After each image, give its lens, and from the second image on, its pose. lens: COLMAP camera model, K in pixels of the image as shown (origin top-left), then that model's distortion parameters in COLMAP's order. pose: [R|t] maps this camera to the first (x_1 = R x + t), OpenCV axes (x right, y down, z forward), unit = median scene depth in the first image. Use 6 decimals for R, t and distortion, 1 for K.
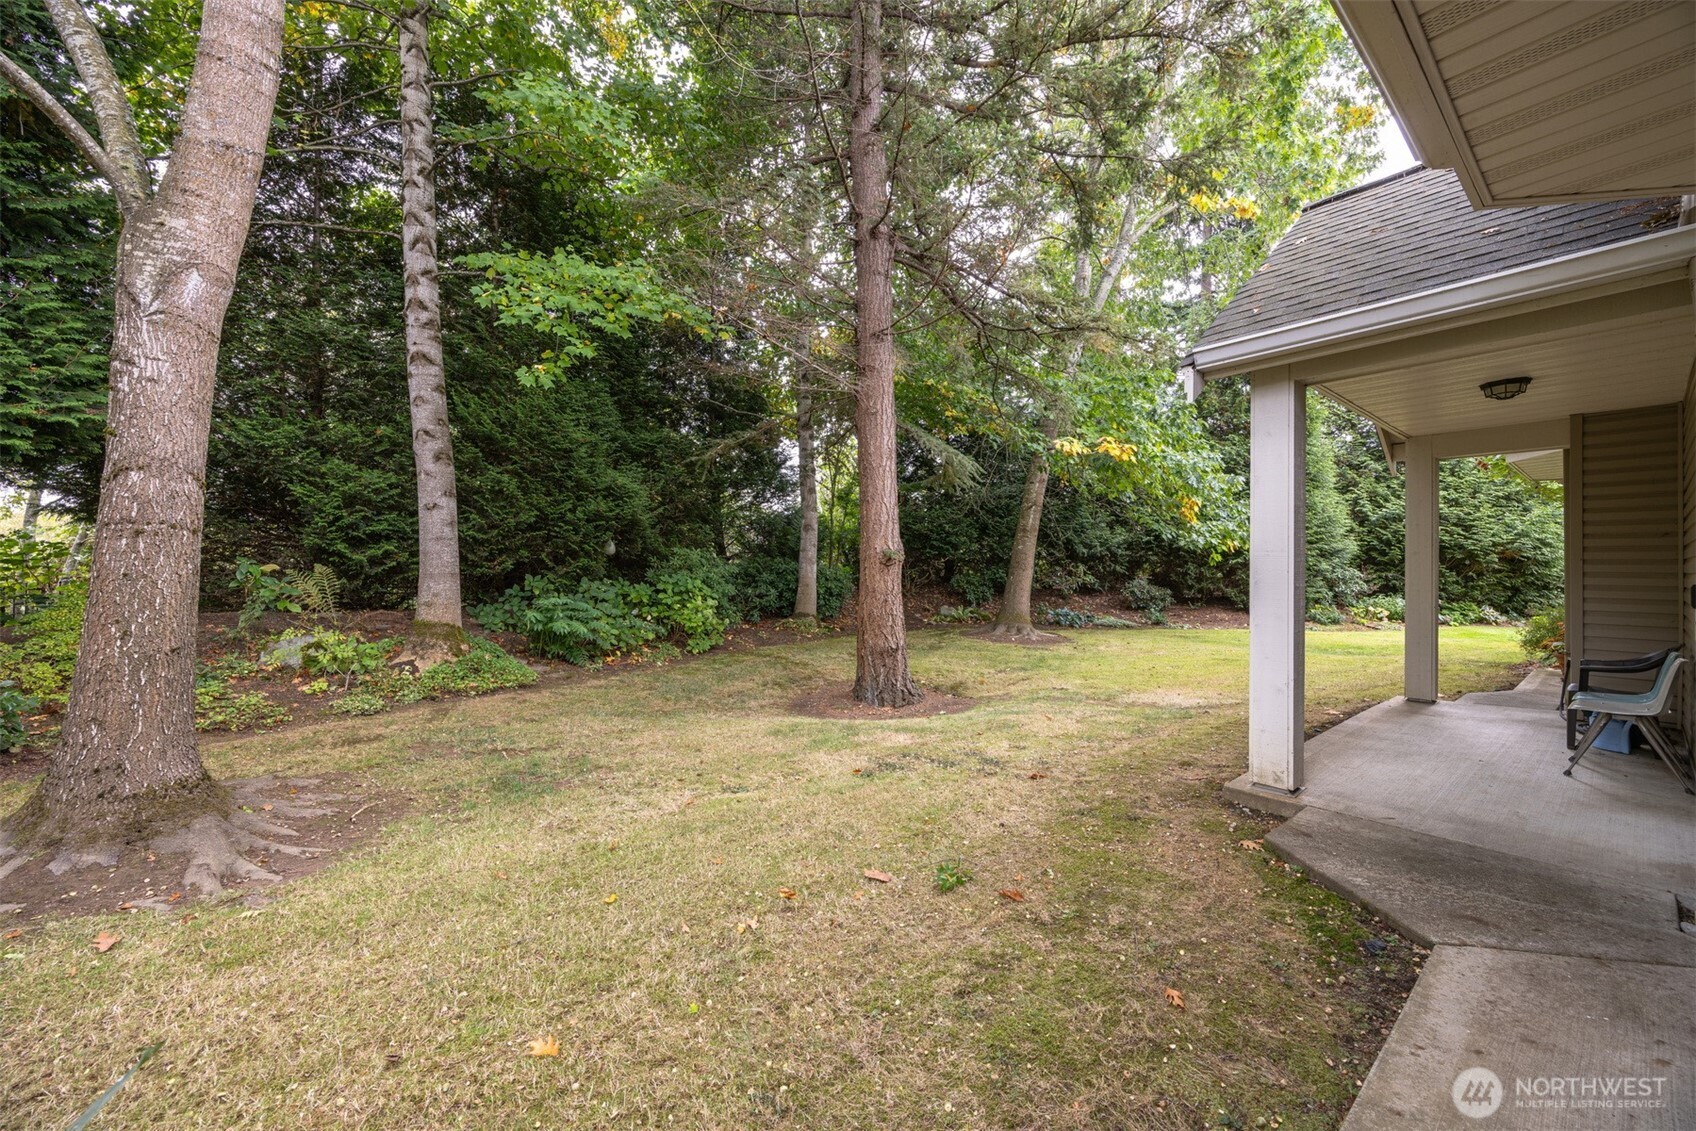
lens RADIAL K [[643.0, 0, 848.0], [0, 643.0, 565.5], [0, 0, 1]] dist [-0.000554, -0.000036]
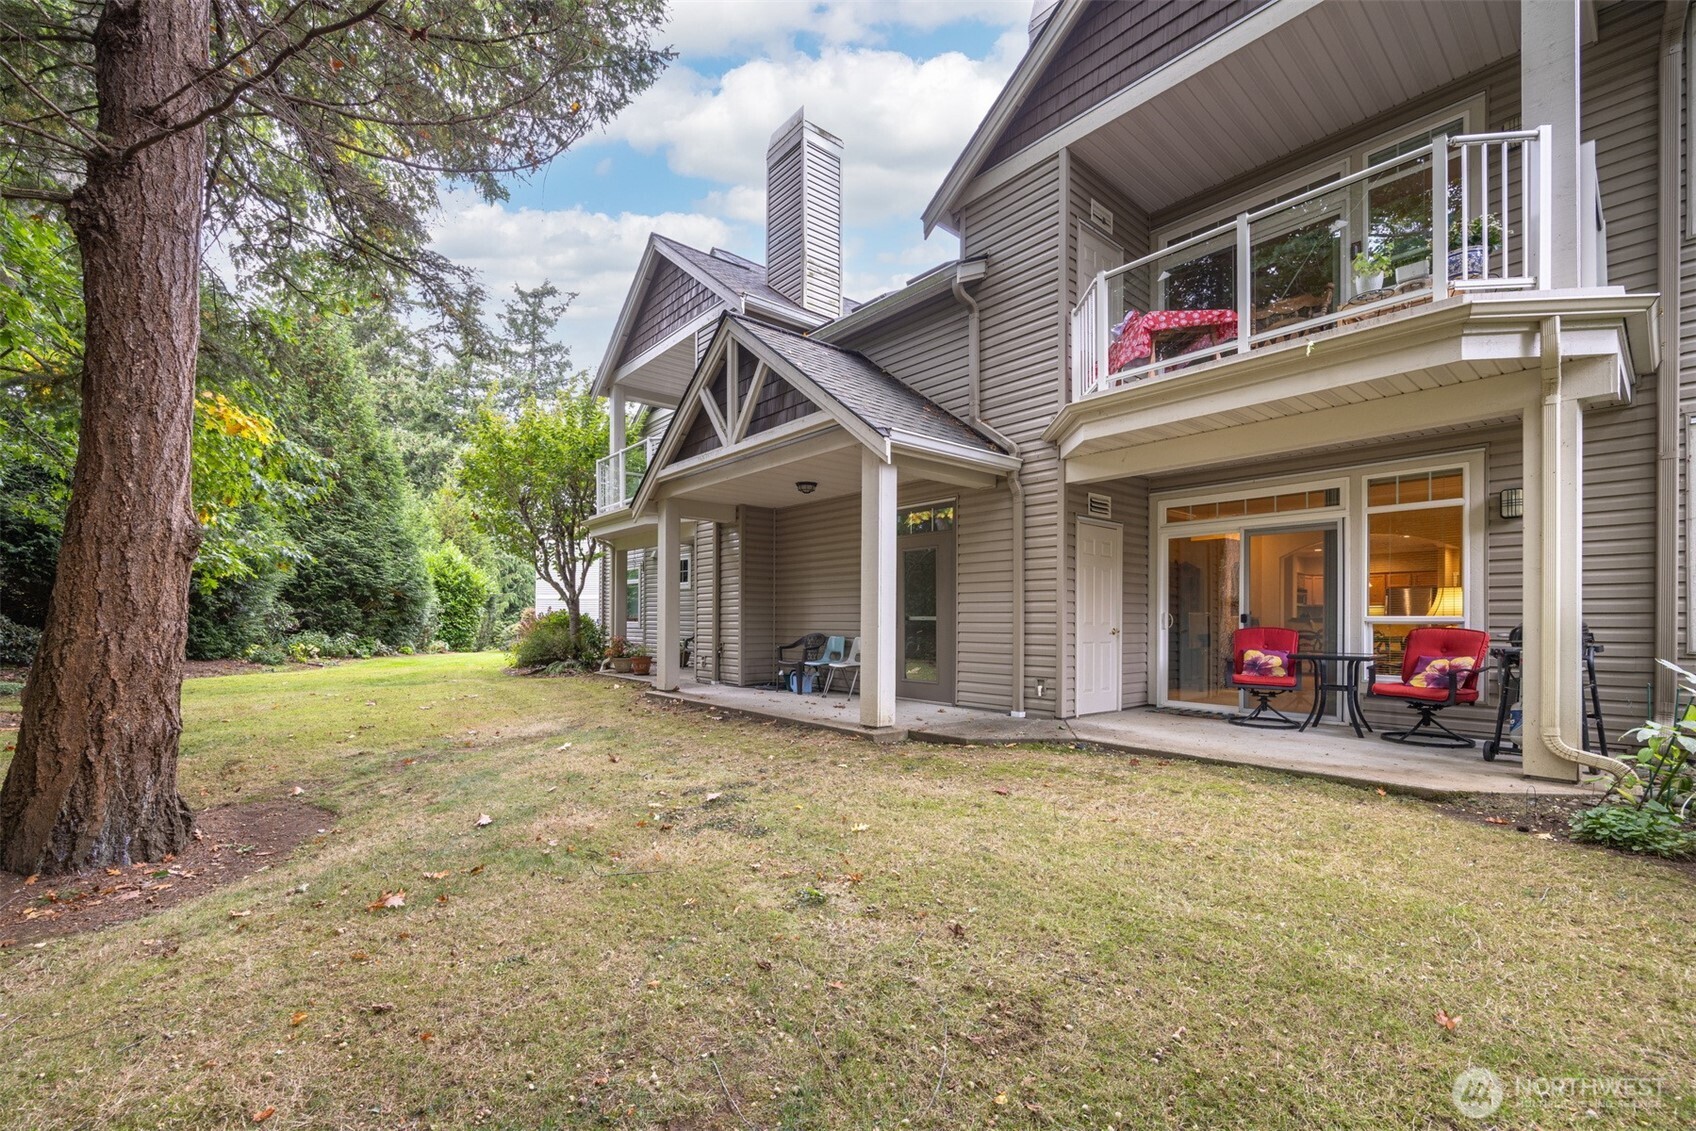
lens RADIAL K [[708.6, 0, 798.5], [0, 708.6, 619.0], [0, 0, 1]] dist [-0.001337, 0.000040]
pose [[0.006027, -0.000891, 0.999981, -0.451586], [-0.009403, 0.999955, 0.000948, 0.038873], [-0.999938, -0.009408, 0.006018, 0.523736]]
